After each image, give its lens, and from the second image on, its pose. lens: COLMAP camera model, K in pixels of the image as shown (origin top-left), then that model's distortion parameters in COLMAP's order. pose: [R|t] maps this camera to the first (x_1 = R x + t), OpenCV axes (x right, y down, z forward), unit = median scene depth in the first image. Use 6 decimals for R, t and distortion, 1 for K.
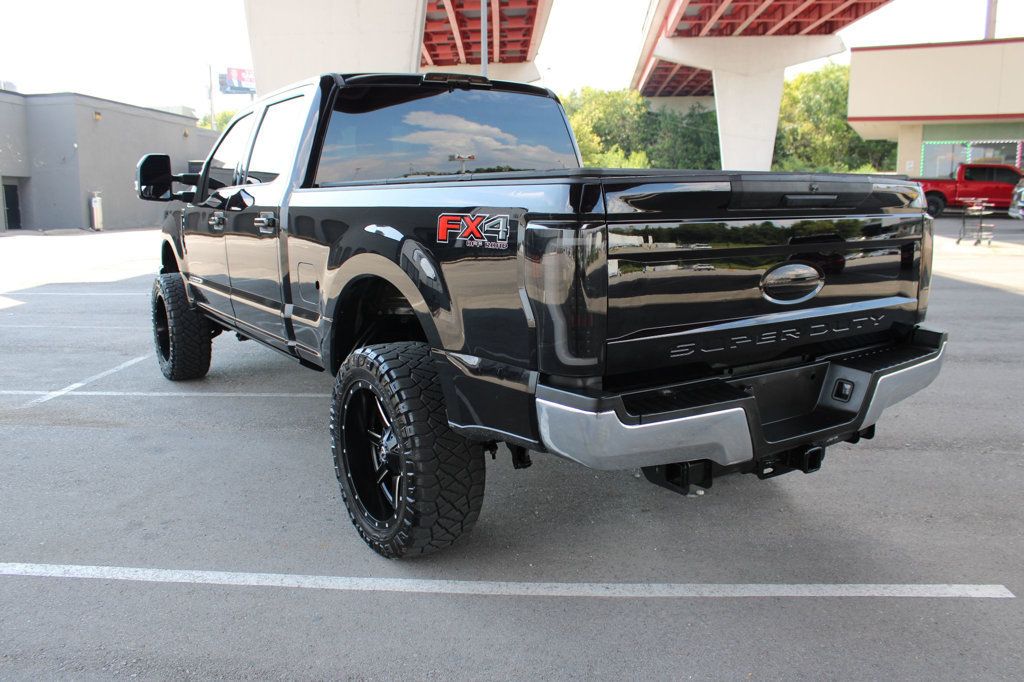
lens RADIAL K [[847.0, 0, 512.0], [0, 847.0, 341.0], [0, 0, 1]] dist [-0.119400, 0.067013]
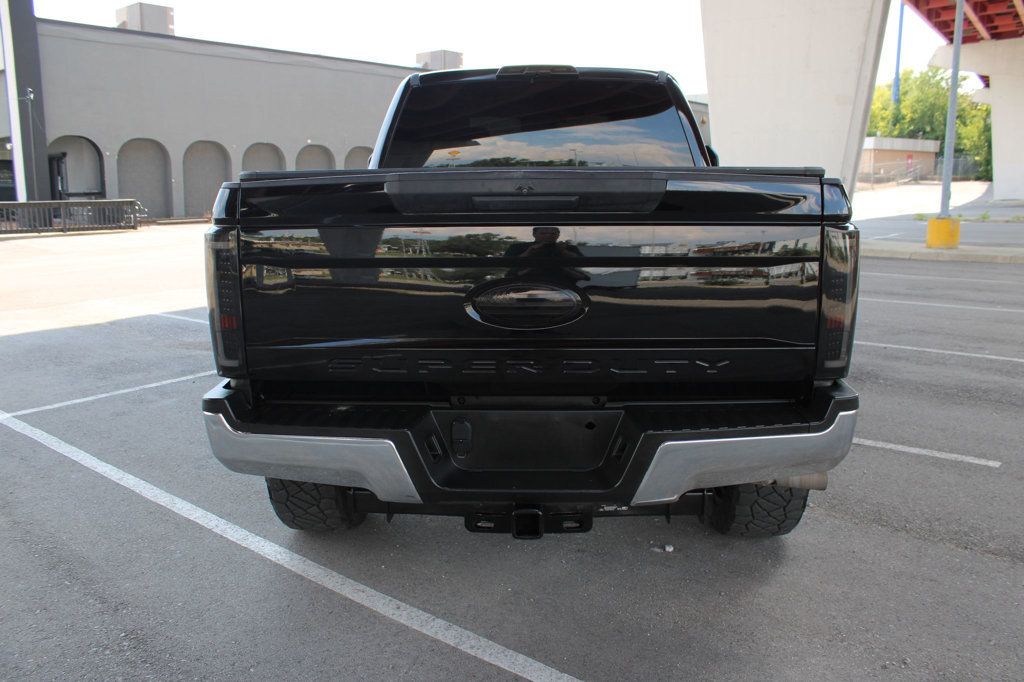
lens RADIAL K [[847.0, 0, 512.0], [0, 847.0, 341.0], [0, 0, 1]] dist [-0.119400, 0.067013]
pose [[0.809007, 0.110349, -0.577348, 0.753018], [-0.100686, 0.993719, 0.048845, -0.067955], [0.579111, 0.018615, 0.815036, 0.301801]]
